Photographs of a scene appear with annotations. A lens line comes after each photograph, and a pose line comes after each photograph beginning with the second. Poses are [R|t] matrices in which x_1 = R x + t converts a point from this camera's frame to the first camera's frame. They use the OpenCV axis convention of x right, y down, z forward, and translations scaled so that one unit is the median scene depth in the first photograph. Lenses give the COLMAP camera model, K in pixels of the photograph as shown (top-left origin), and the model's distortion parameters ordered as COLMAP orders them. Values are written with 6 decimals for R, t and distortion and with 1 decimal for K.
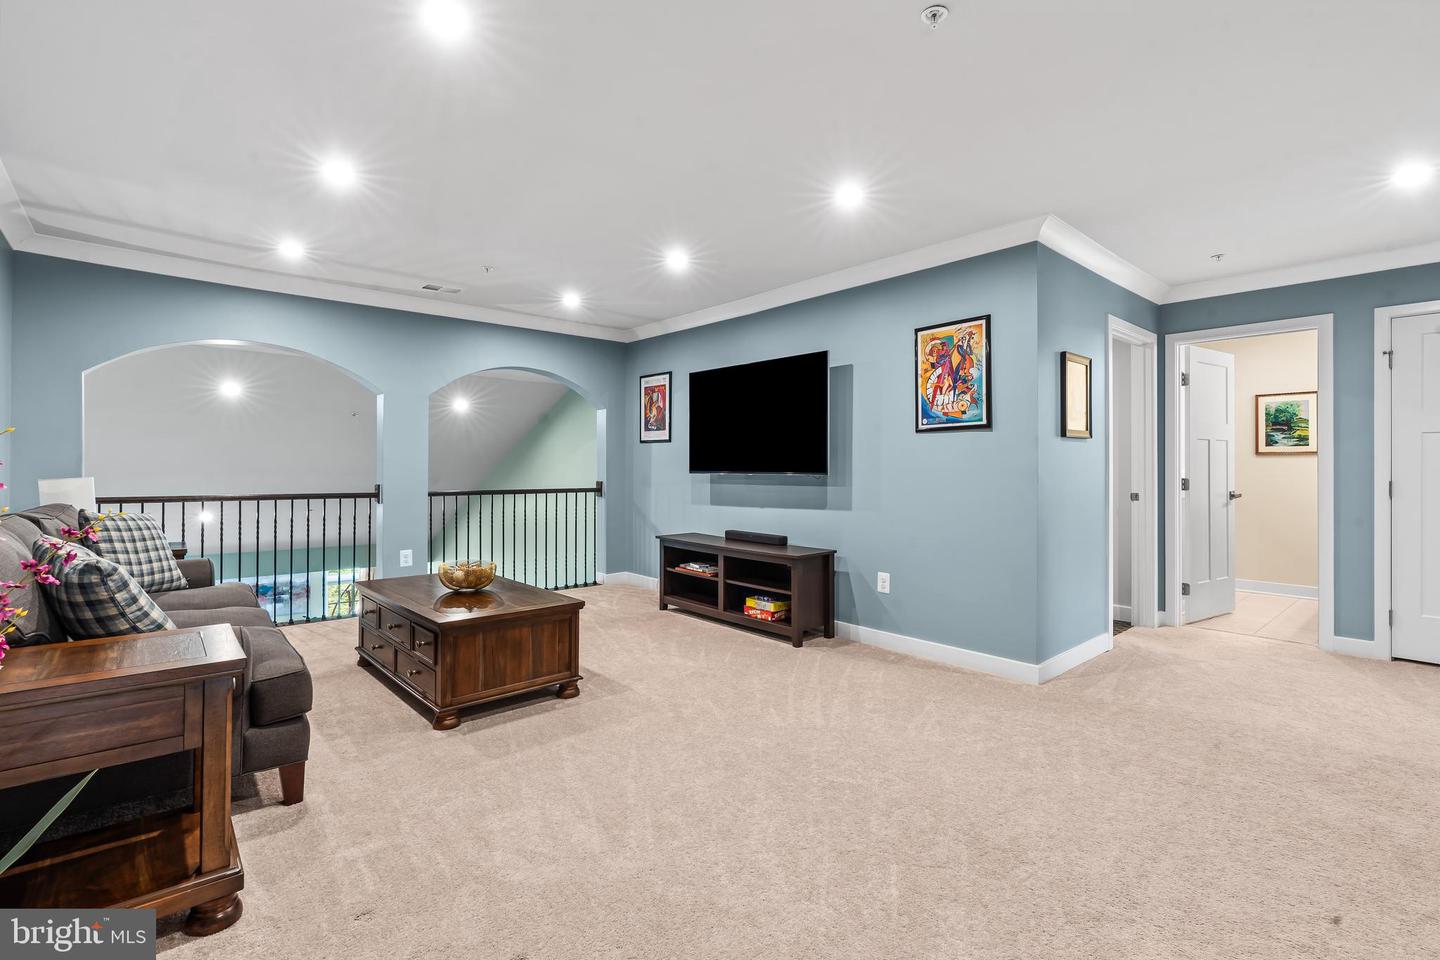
lens RADIAL K [[658.3, 0, 718.7], [0, 658.3, 473.5], [0, 0, 1]] dist [-0.002020, 0.001793]
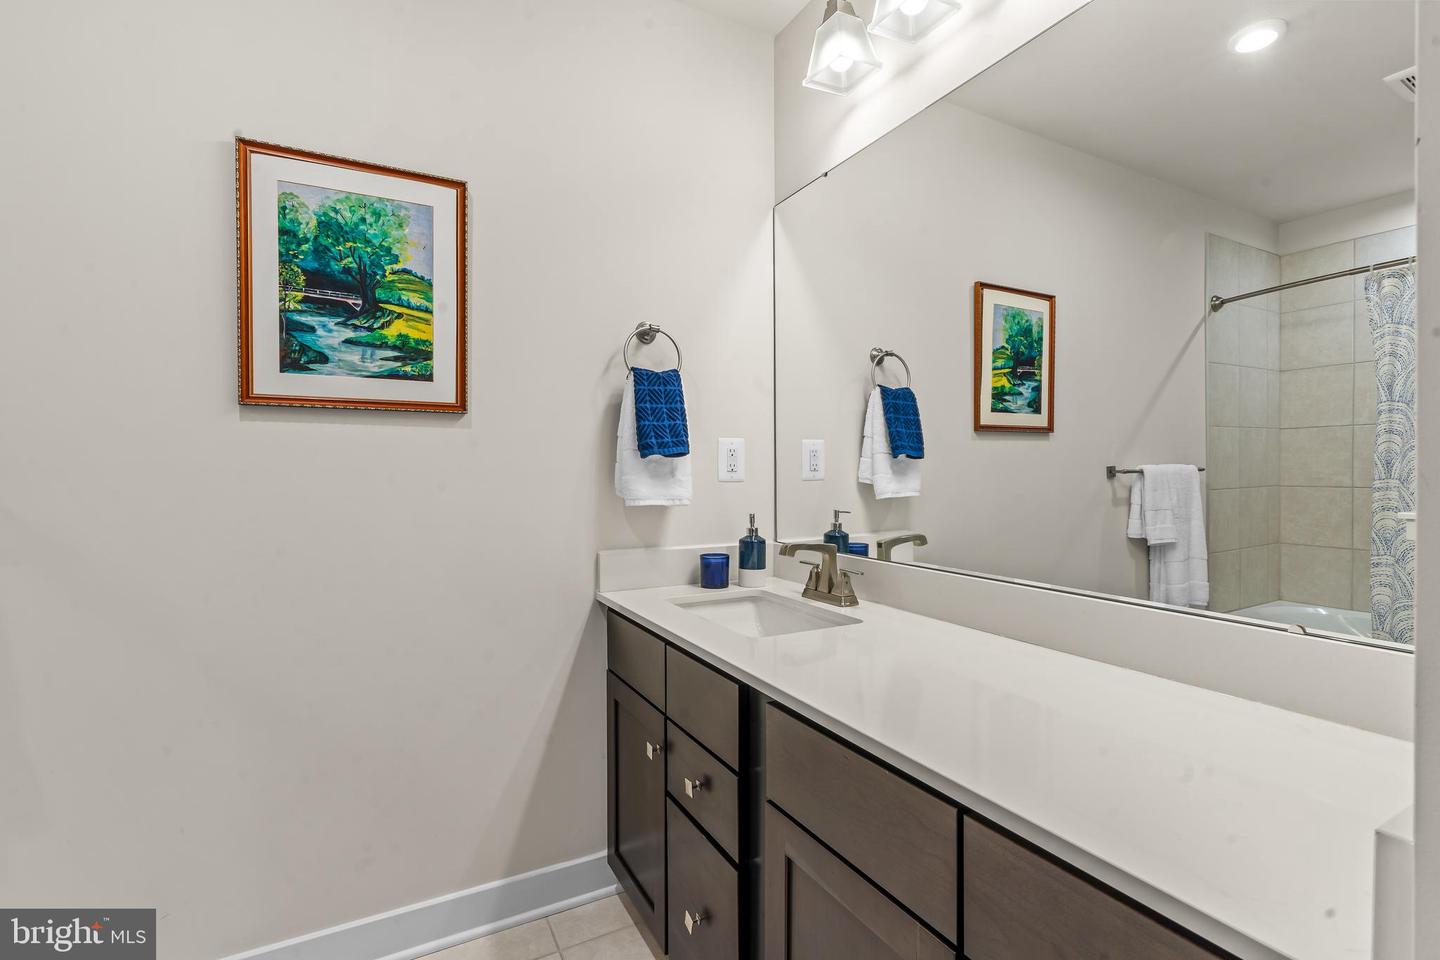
lens RADIAL K [[658.3, 0, 720.9], [0, 658.3, 476.8], [0, 0, 1]] dist [-0.002020, 0.001793]
pose [[0.234666, -0.008254, 0.972041, 0.648310], [0.000804, 0.999965, 0.008297, -0.005371], [-0.972076, -0.001165, 0.234665, 0.803038]]
